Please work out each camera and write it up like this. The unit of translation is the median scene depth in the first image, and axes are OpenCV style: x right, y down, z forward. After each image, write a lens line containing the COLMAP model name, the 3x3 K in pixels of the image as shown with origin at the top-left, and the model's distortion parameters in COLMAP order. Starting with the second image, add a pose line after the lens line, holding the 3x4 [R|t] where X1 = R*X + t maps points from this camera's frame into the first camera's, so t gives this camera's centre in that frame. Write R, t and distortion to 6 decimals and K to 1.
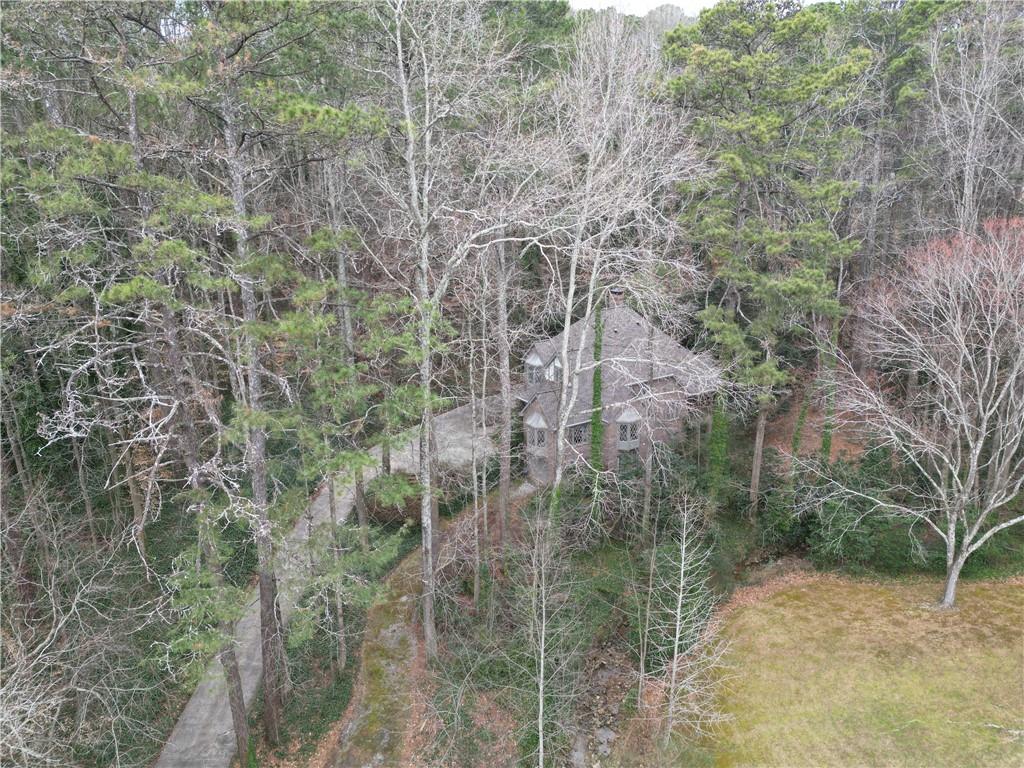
lens RADIAL K [[718.5, 0, 511.8], [0, 718.5, 384.4], [0, 0, 1]] dist [0.023656, -0.014045]
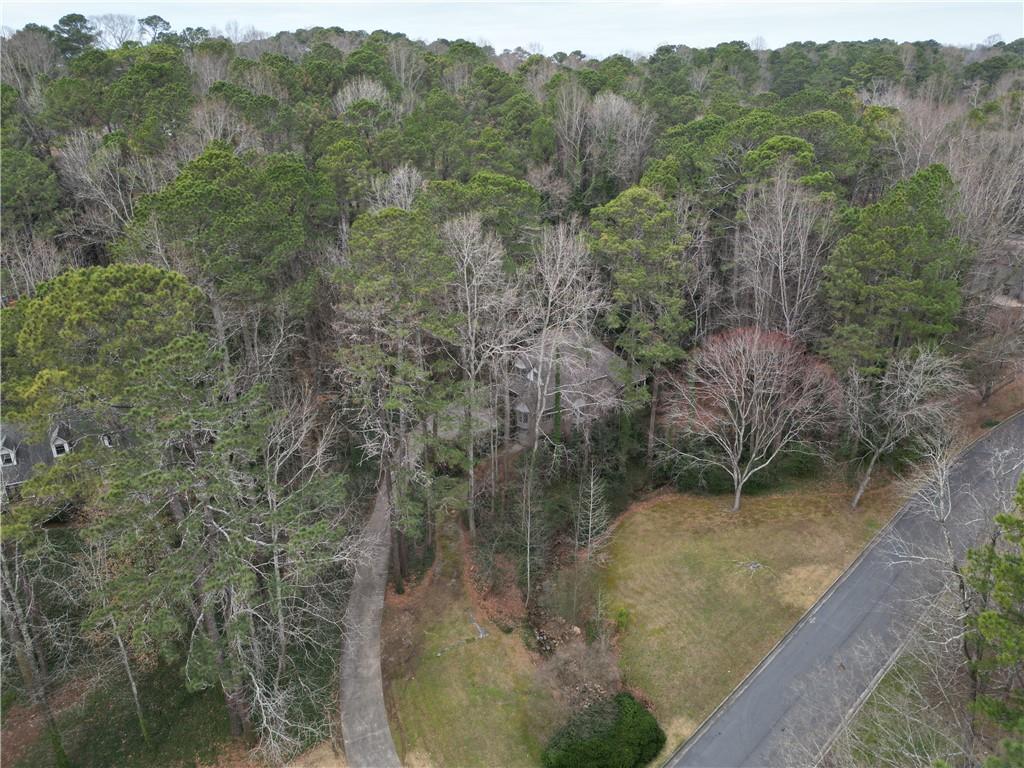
lens RADIAL K [[718.5, 0, 512.2], [0, 718.5, 383.7], [0, 0, 1]] dist [0.023656, -0.014045]
pose [[0.999516, -0.011770, 0.028808, -0.051209], [0.008980, 0.995425, 0.095128, -0.223658], [-0.029796, -0.094824, 0.995048, -0.890229]]
